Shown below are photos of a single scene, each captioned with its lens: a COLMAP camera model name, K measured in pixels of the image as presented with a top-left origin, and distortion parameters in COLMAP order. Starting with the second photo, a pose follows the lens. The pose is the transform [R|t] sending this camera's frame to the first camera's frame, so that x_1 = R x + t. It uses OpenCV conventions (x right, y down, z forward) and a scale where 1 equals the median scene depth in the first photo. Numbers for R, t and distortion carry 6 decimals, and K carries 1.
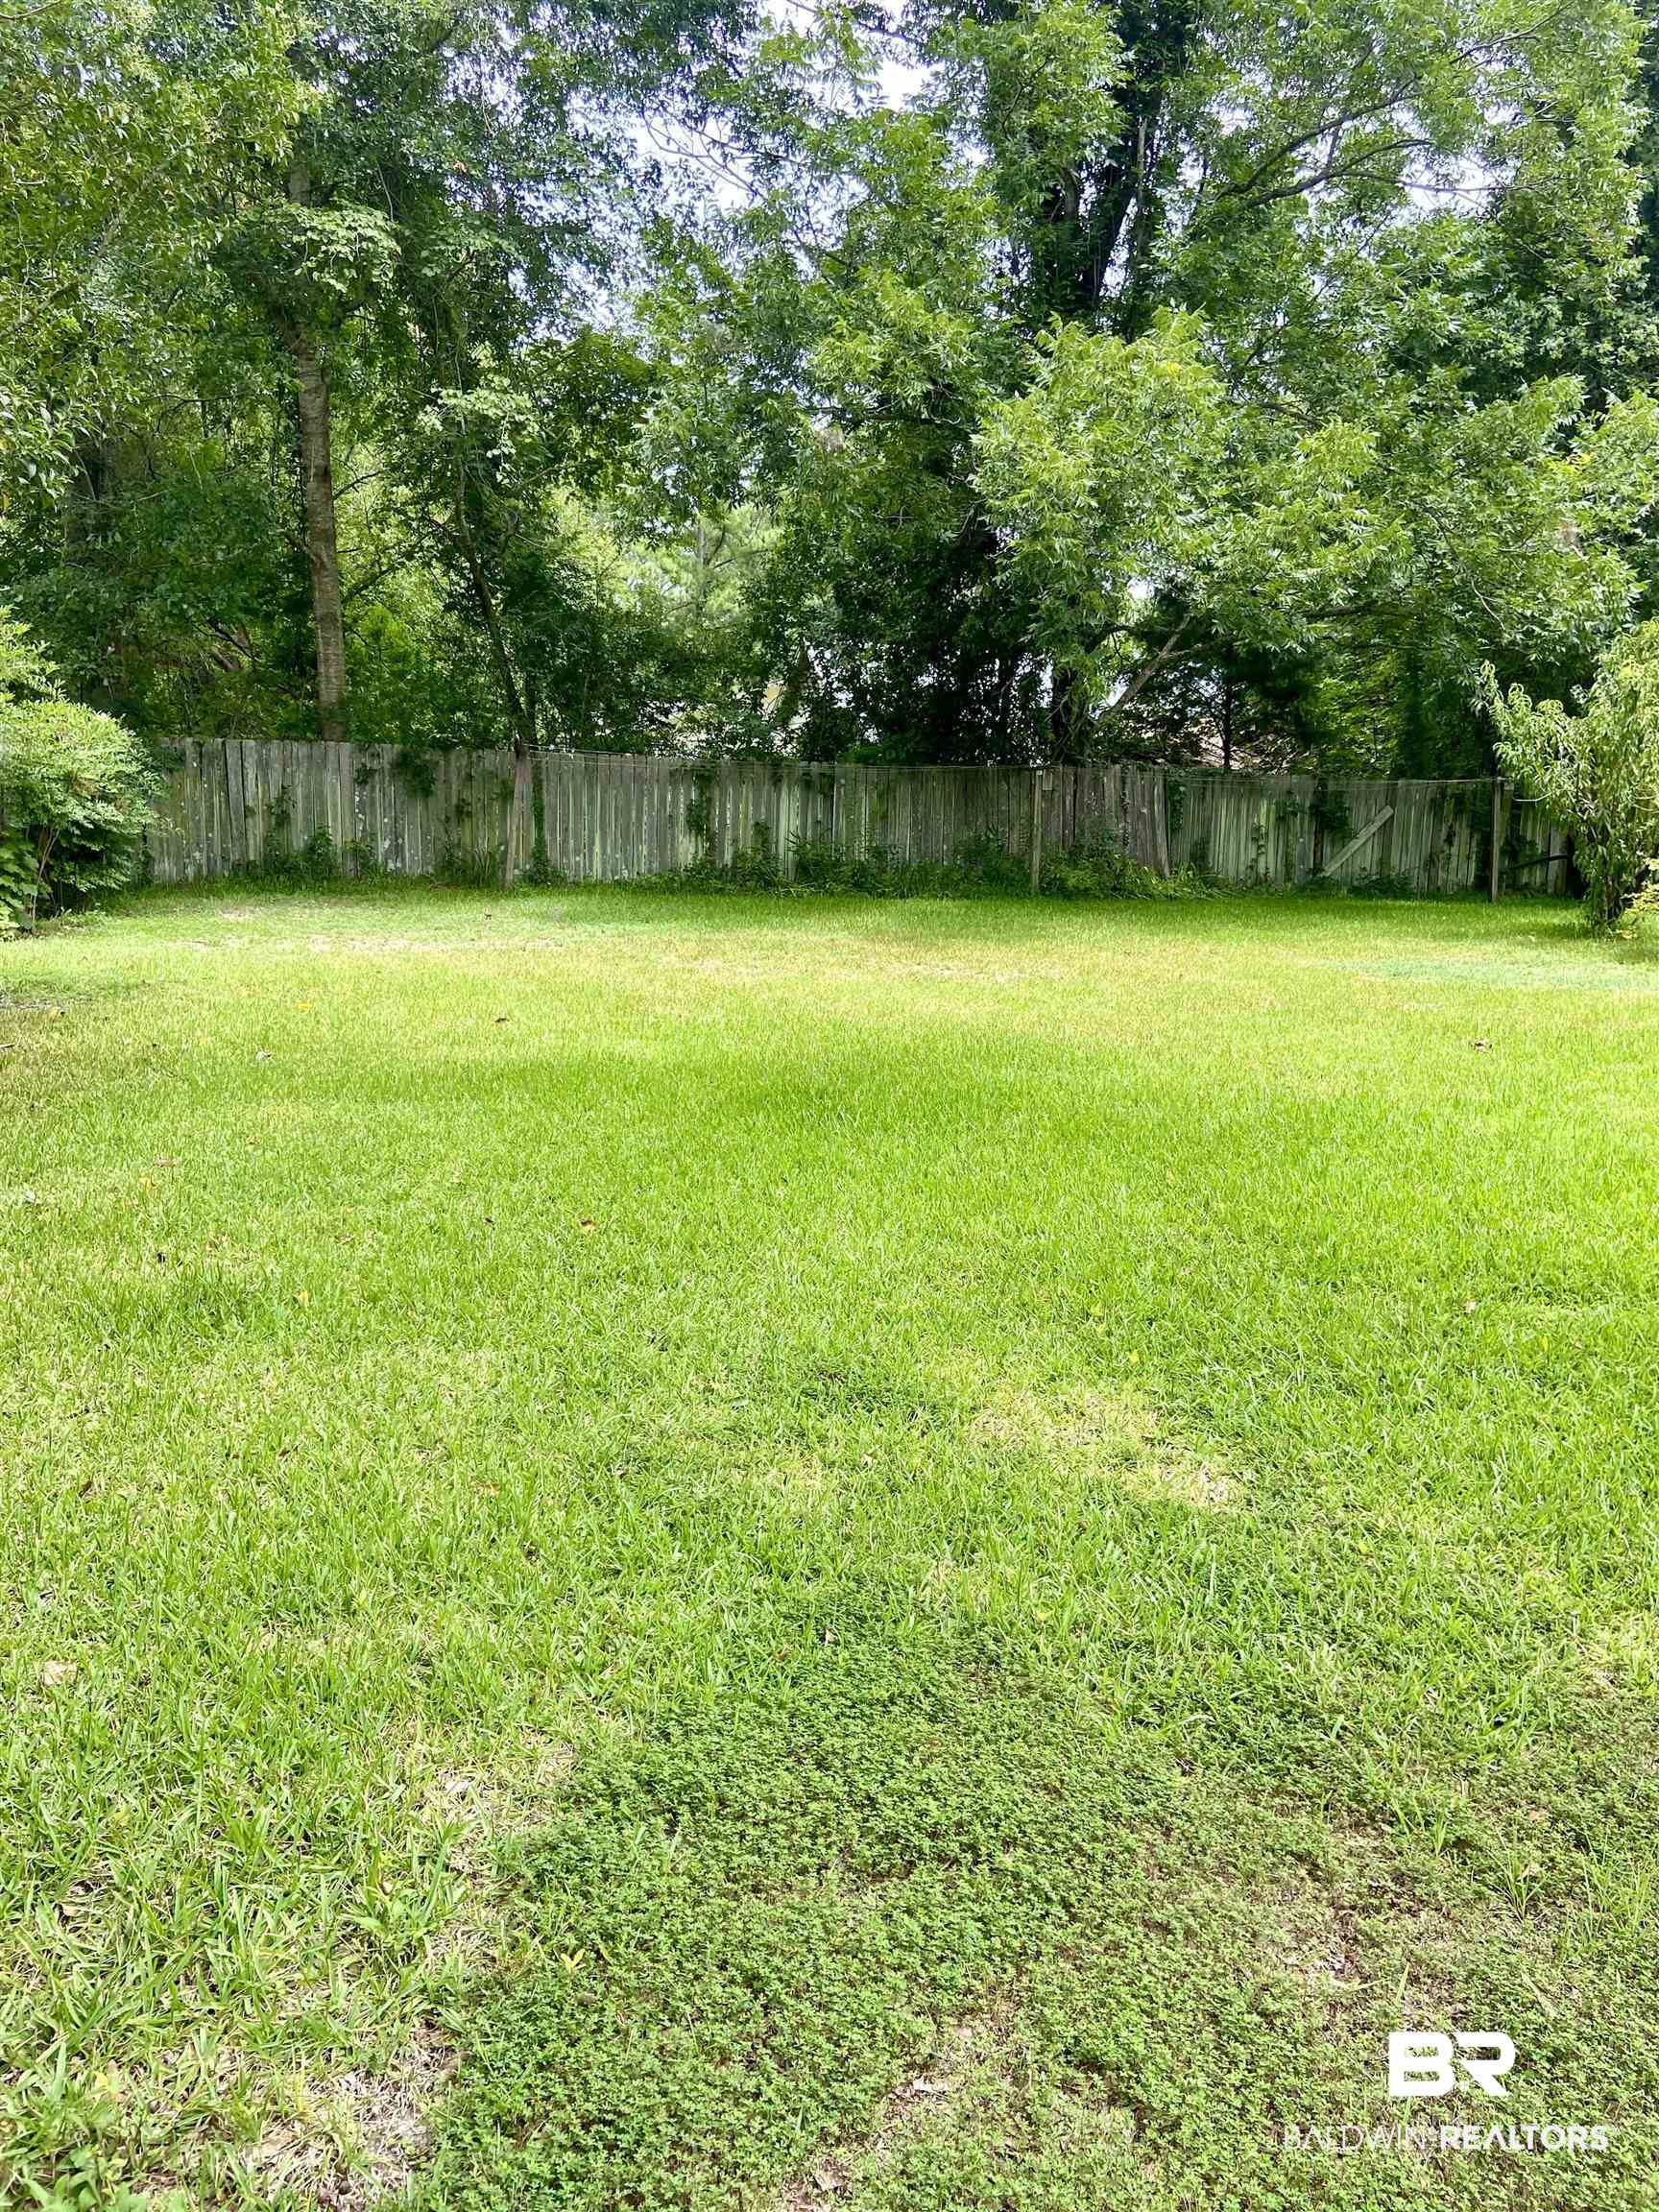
lens RADIAL K [[1686.2, 0, 833.6], [0, 1686.2, 1064.5], [0, 0, 1]] dist [0.079191, -0.025496]
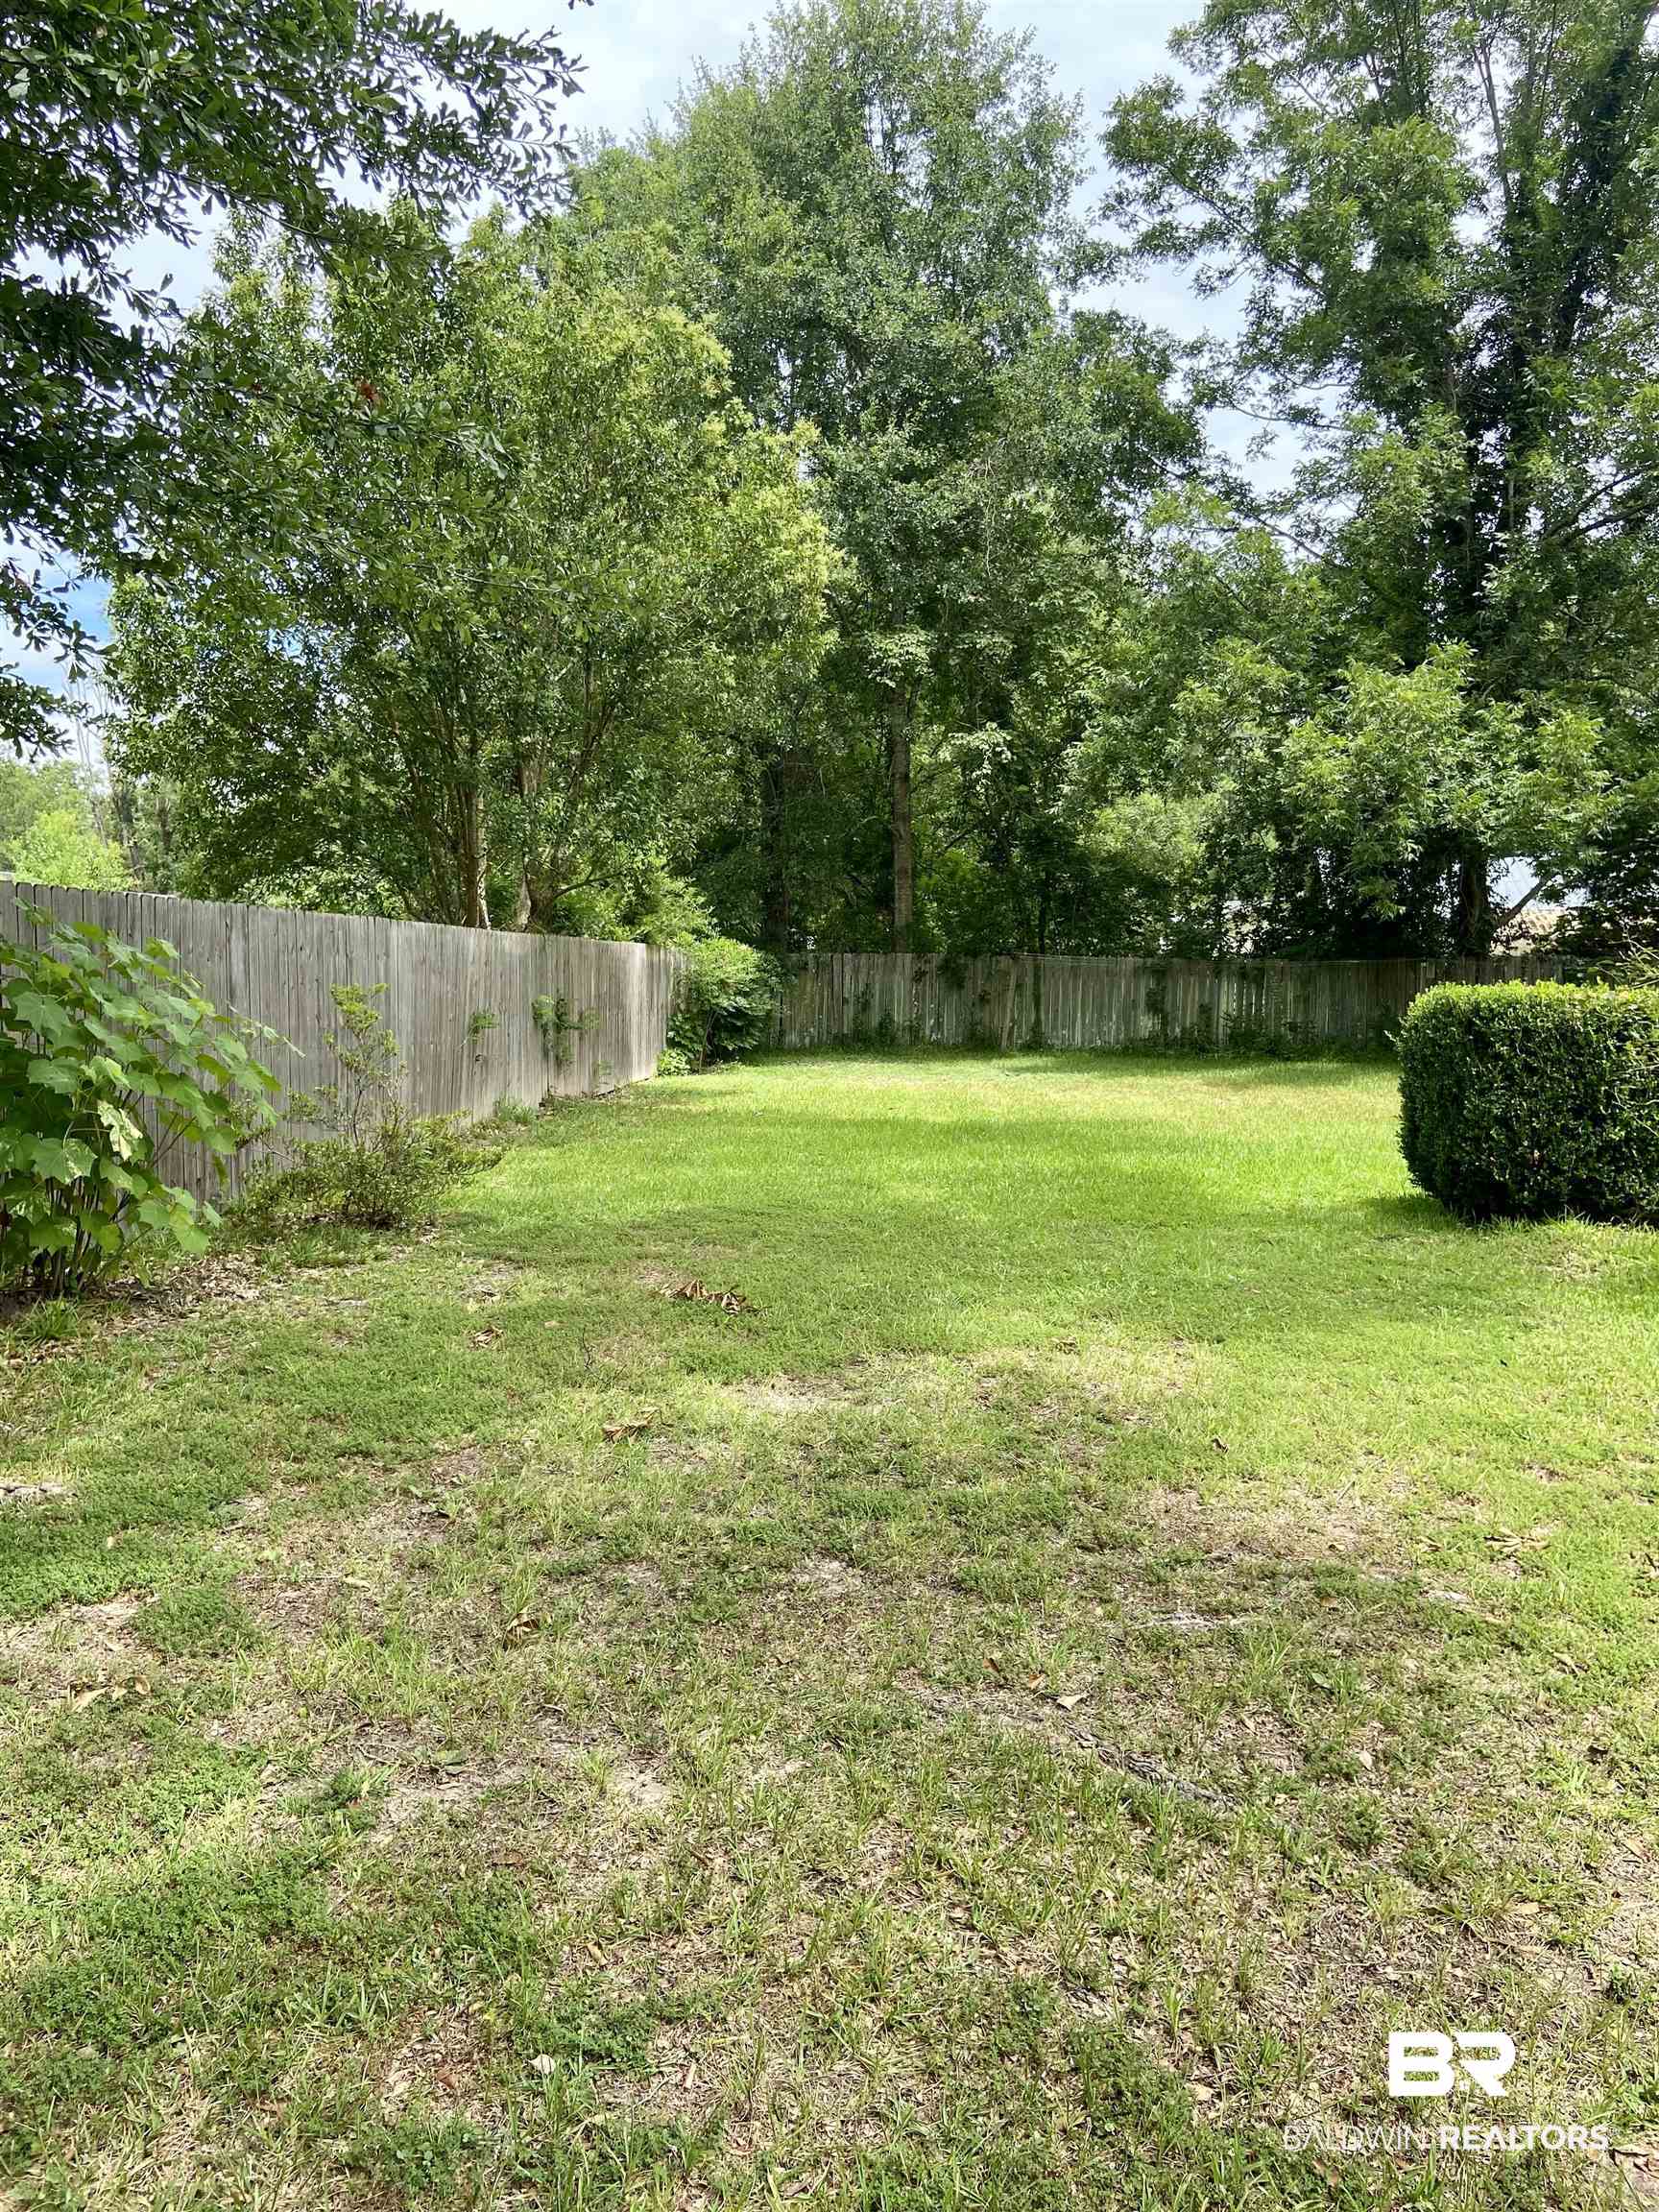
lens RADIAL K [[1686.2, 0, 830.7], [0, 1686.2, 1105.7], [0, 0, 1]] dist [0.079191, -0.025496]
pose [[0.924162, 0.017131, -0.381617, 0.206397], [-0.049620, 0.995914, -0.075458, 0.053328], [0.378765, 0.088671, 0.921235, -0.346043]]
